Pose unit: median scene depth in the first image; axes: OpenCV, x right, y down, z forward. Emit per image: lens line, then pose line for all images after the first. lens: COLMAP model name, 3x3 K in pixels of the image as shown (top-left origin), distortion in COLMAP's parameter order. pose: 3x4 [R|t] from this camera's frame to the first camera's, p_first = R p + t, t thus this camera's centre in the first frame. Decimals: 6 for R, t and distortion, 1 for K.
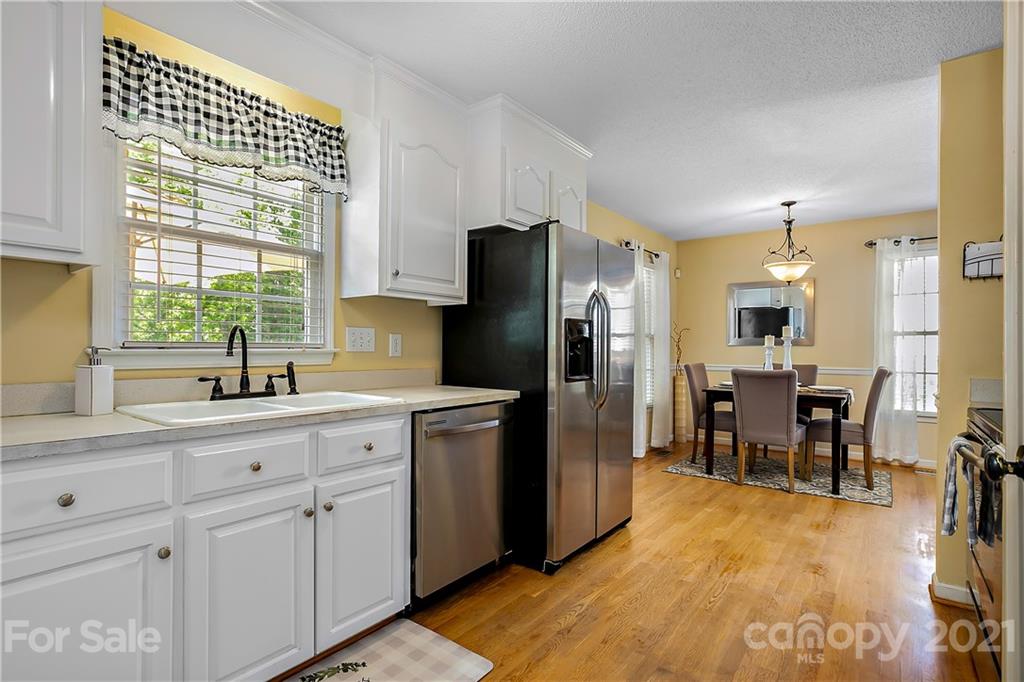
lens RADIAL K [[499.1, 0, 511.2], [0, 499.1, 353.7], [0, 0, 1]] dist [0.000779, 0.000253]
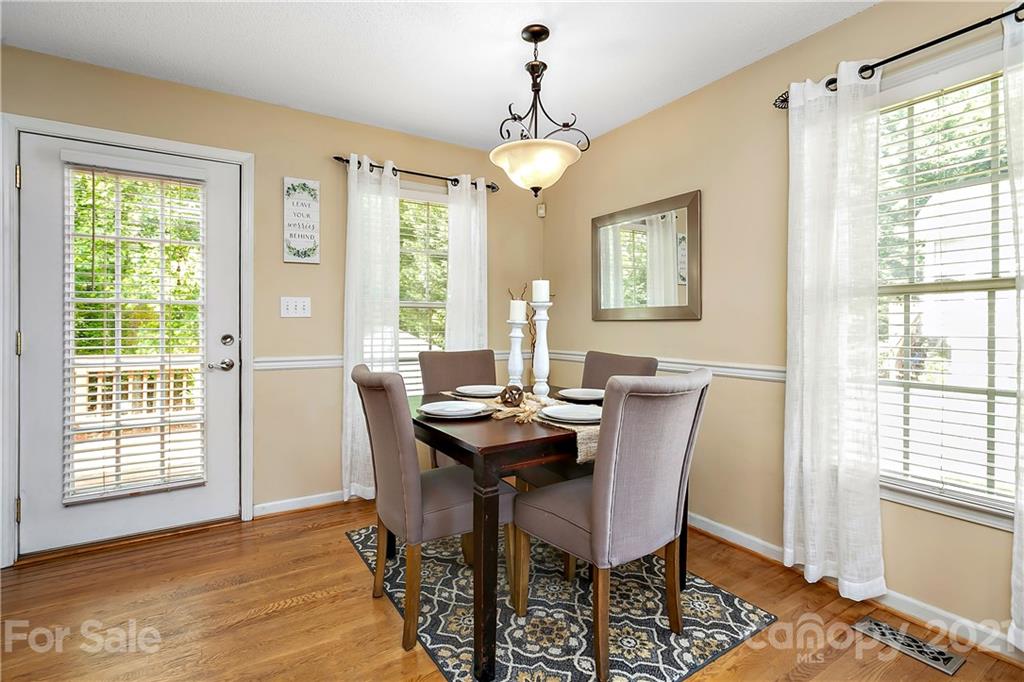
lens RADIAL K [[476.3, 0, 510.6], [0, 476.3, 328.1], [0, 0, 1]] dist [-0.001545, -0.000074]
pose [[0.940079, -0.000323, -0.340957, 0.655218], [-0.004078, 0.999917, -0.012191, -0.000674], [0.340933, 0.012851, 0.940000, 0.517939]]
